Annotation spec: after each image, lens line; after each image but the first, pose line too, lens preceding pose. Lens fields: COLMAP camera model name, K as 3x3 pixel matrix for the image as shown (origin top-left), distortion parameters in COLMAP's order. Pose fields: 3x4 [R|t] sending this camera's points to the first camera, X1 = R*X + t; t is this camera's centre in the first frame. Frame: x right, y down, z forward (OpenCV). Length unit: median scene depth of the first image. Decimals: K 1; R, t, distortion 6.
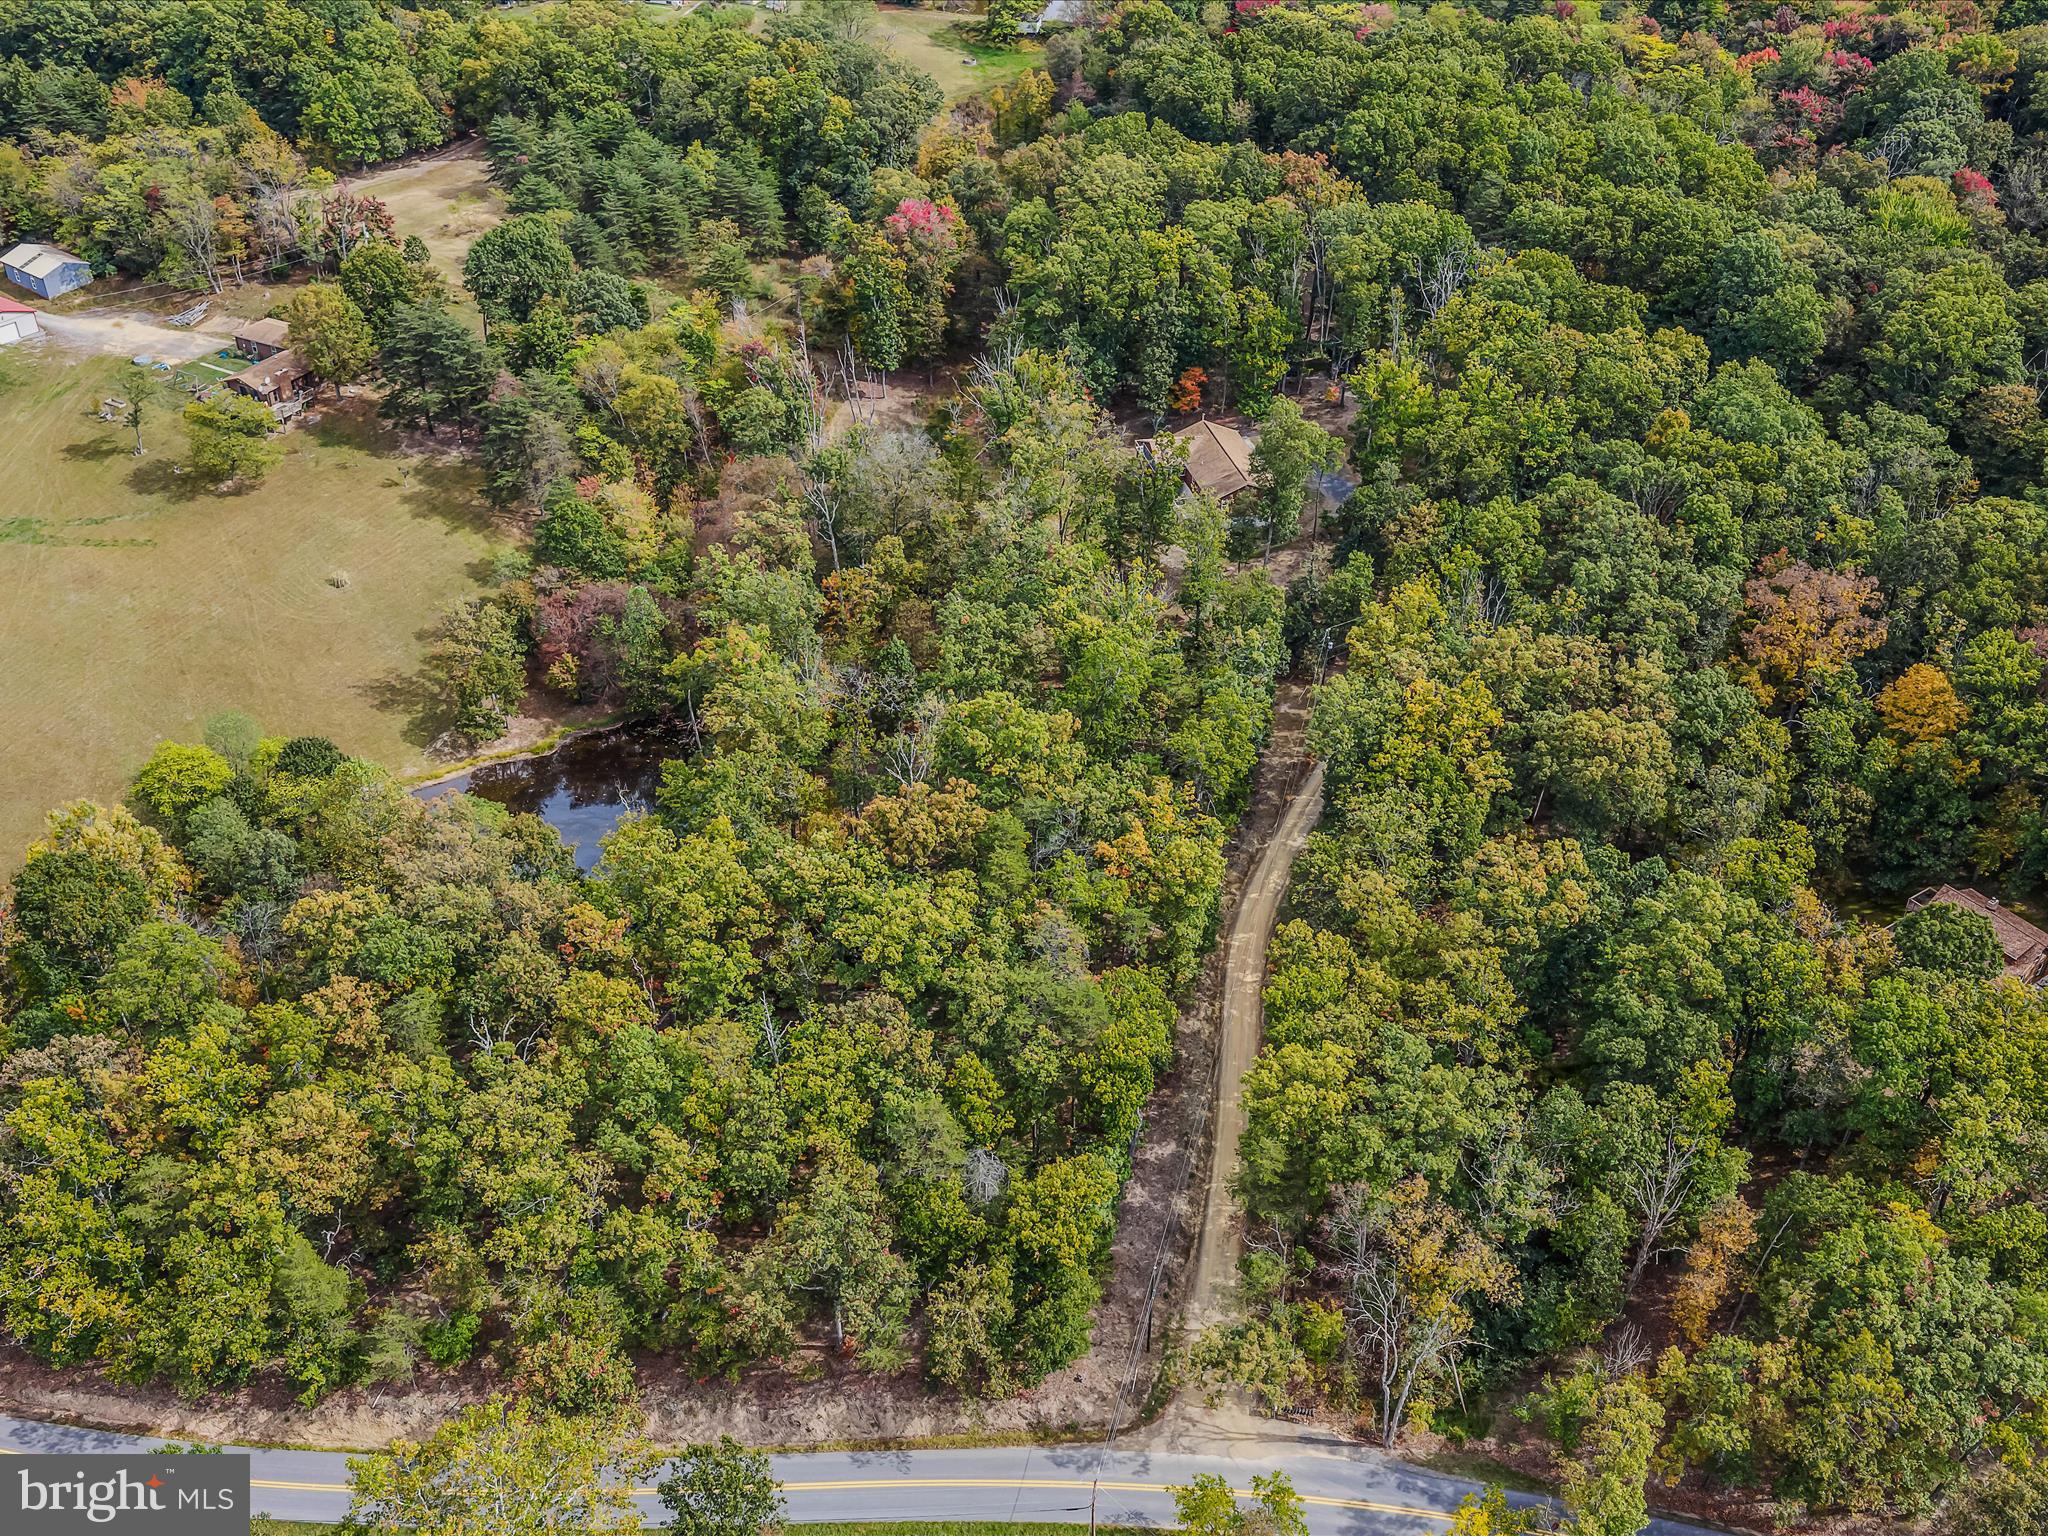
lens RADIAL K [[2002.5, 0, 1024.0], [0, 2002.5, 768.0], [0, 0, 1]] dist [0.005792, -0.003448]
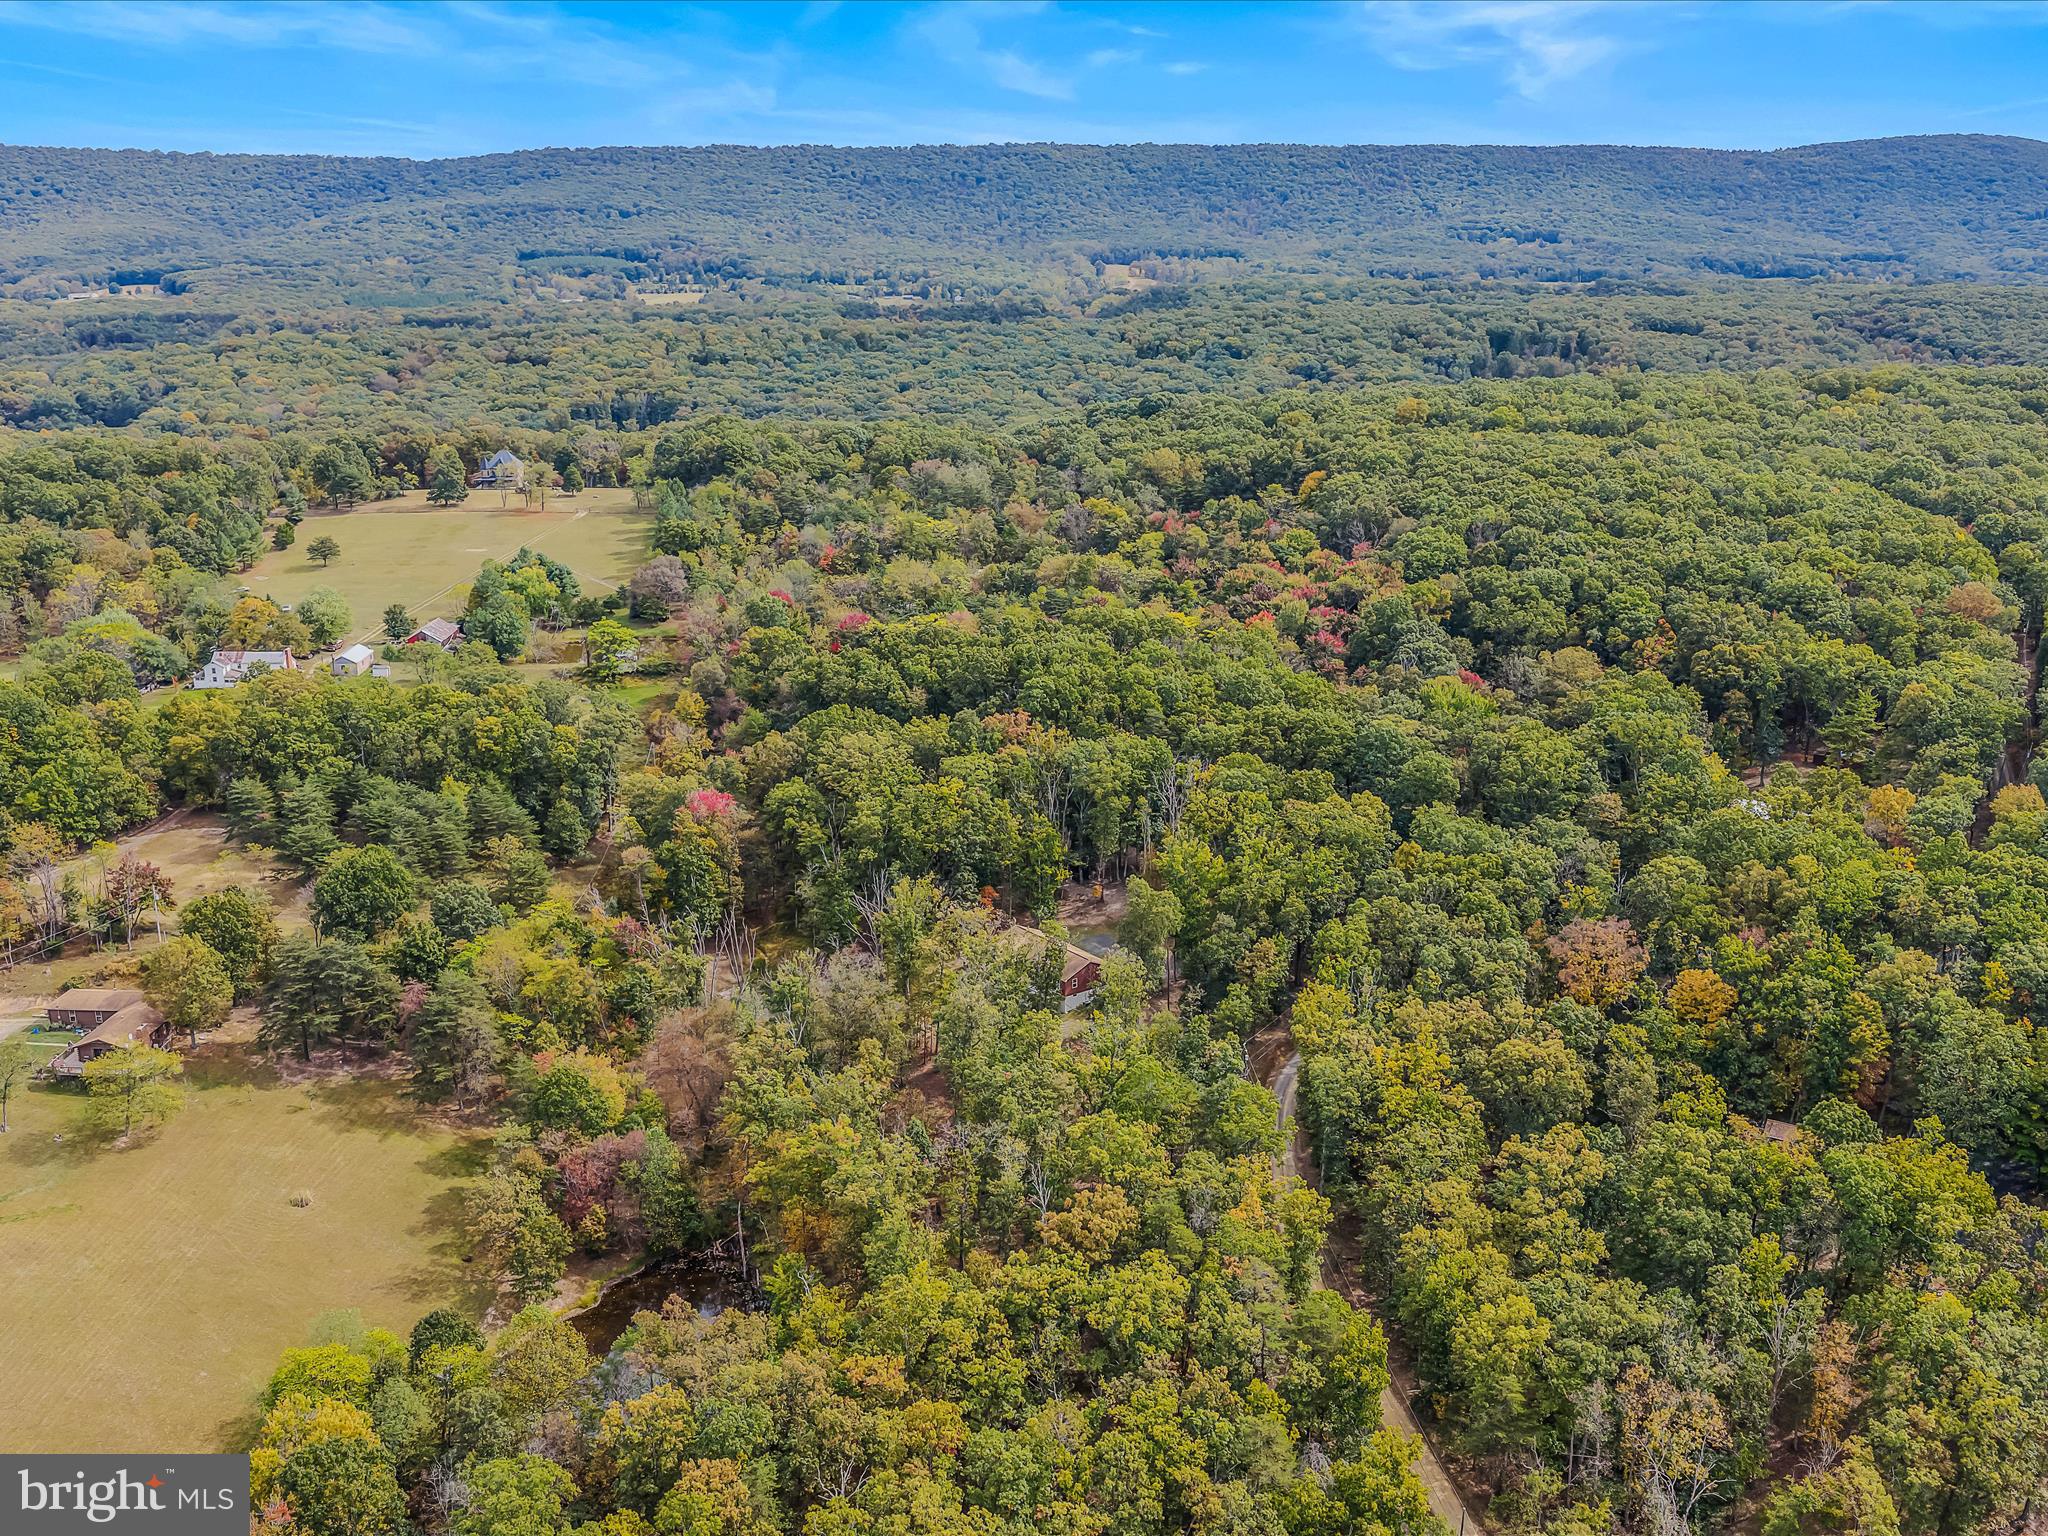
lens RADIAL K [[2002.5, 0, 1024.0], [0, 2002.5, 768.0], [0, 0, 1]] dist [0.005792, -0.003448]
pose [[0.911612, -0.122327, 0.392428, -0.349205], [0.240133, 0.933330, -0.266893, 0.054783], [-0.333616, 0.337538, 0.880209, -0.070146]]
